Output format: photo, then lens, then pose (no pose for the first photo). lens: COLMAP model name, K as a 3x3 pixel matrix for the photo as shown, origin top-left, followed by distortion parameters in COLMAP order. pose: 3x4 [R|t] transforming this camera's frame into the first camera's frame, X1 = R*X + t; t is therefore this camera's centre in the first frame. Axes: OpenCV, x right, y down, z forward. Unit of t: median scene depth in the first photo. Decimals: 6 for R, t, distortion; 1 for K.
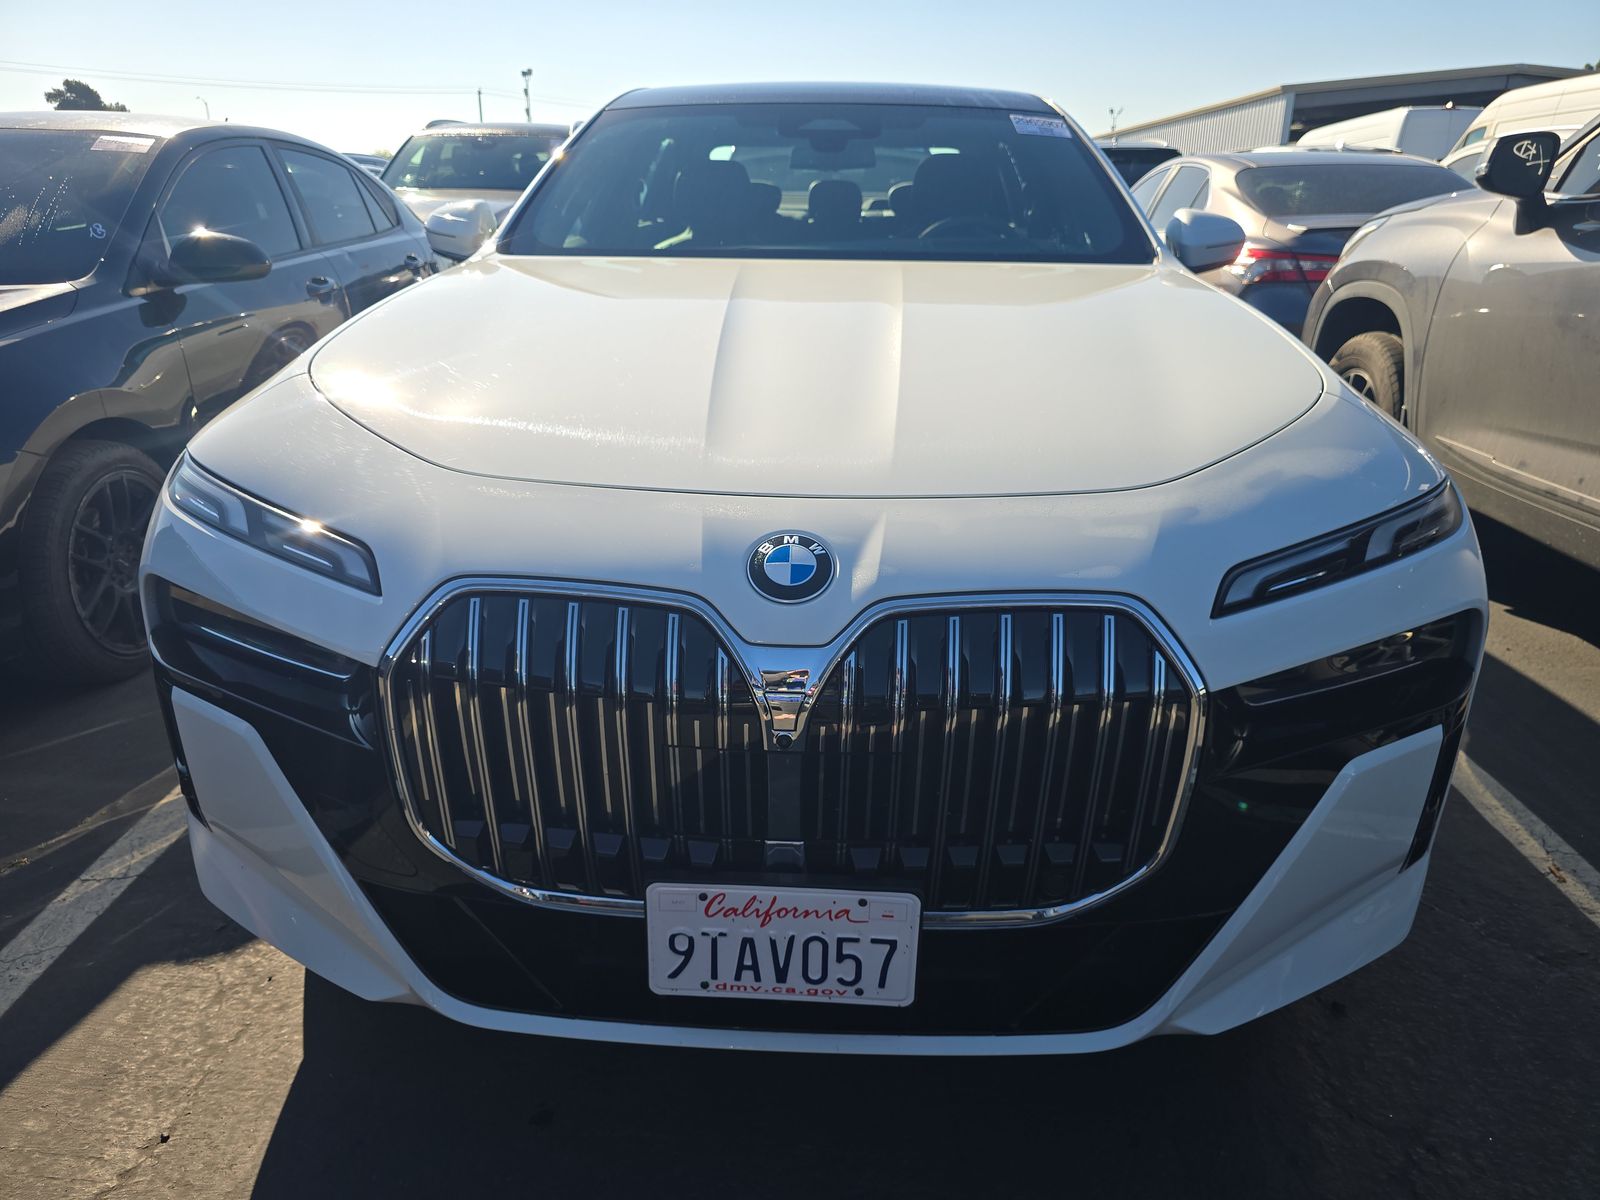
lens RADIAL K [[1042.2, 0, 793.5], [0, 1042.2, 598.8], [0, 0, 1]] dist [0.034765, -0.046110]
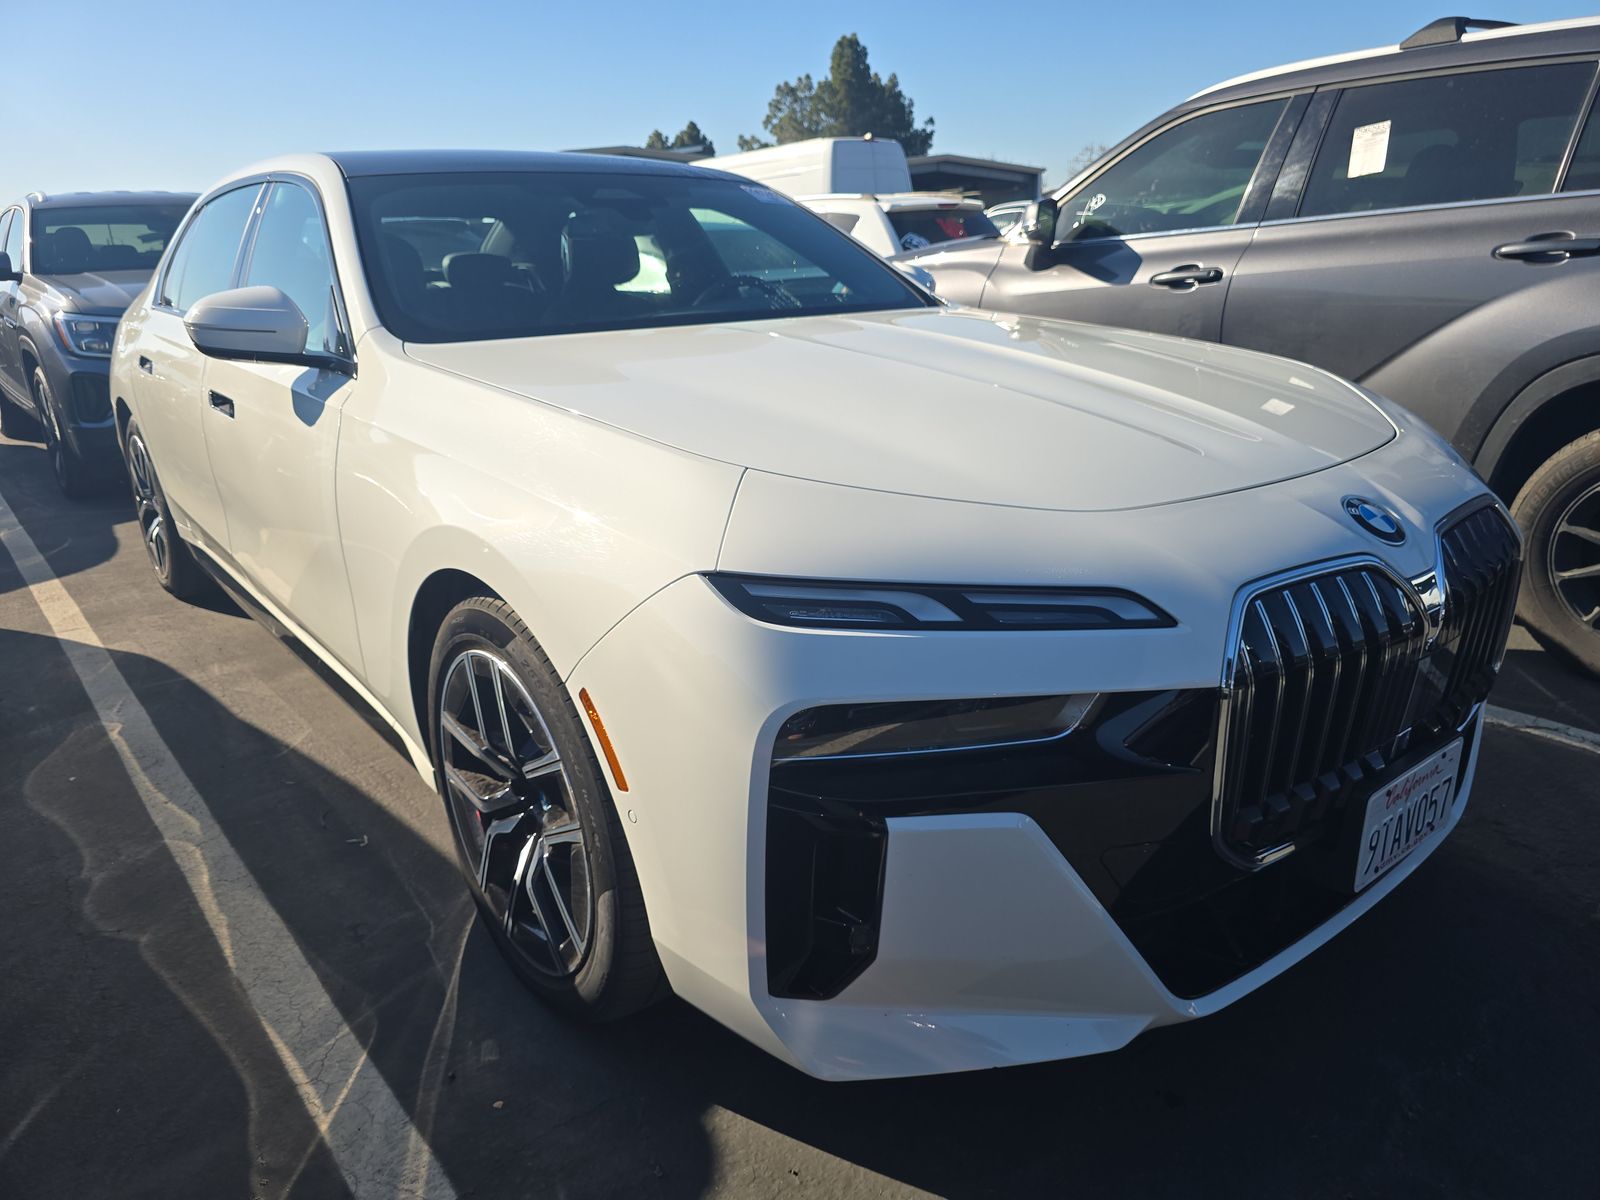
lens RADIAL K [[1042.2, 0, 793.5], [0, 1042.2, 598.8], [0, 0, 1]] dist [0.034765, -0.046110]
pose [[0.776131, -0.237883, 0.583980, -1.299996], [0.270936, 0.962071, 0.031813, -0.168257], [-0.569399, 0.133530, 0.811144, 0.367189]]
